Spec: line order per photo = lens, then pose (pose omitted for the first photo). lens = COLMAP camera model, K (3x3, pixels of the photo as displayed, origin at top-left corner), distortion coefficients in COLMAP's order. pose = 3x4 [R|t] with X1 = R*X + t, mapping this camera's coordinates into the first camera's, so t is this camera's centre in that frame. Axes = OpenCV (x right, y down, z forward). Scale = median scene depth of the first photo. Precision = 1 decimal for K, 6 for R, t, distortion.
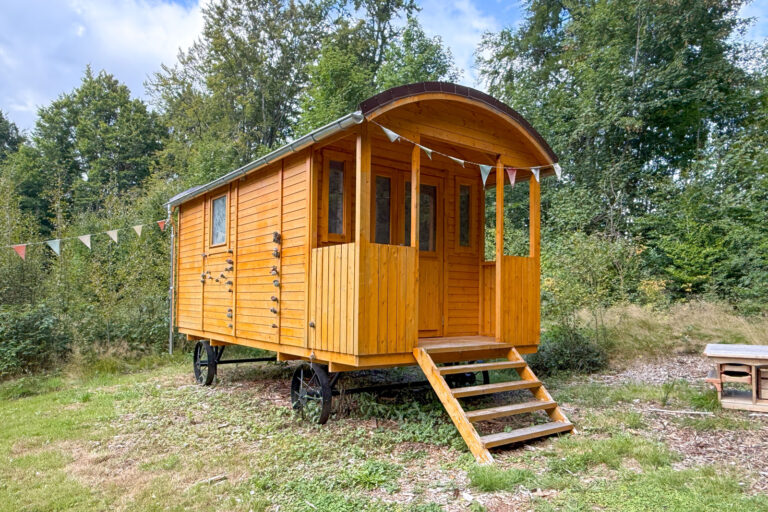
lens RADIAL K [[522.4, 0, 384.0], [0, 522.4, 256.0], [0, 0, 1]] dist [-0.000062, 0.001017]
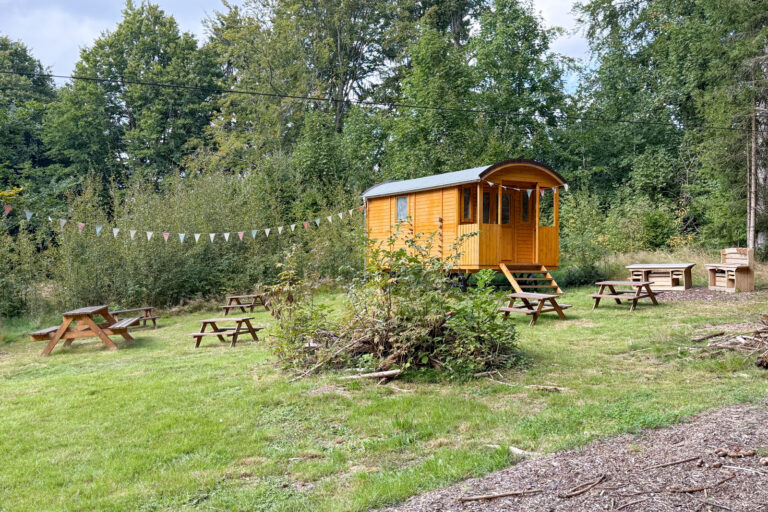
lens RADIAL K [[785.3, 0, 384.0], [0, 785.3, 256.0], [0, 0, 1]] dist [0.110377, -0.002972]
pose [[0.994433, -0.008748, -0.105004, -0.085520], [0.015736, 0.997702, 0.065906, -0.105540], [0.104186, -0.067191, 0.992286, -2.432665]]
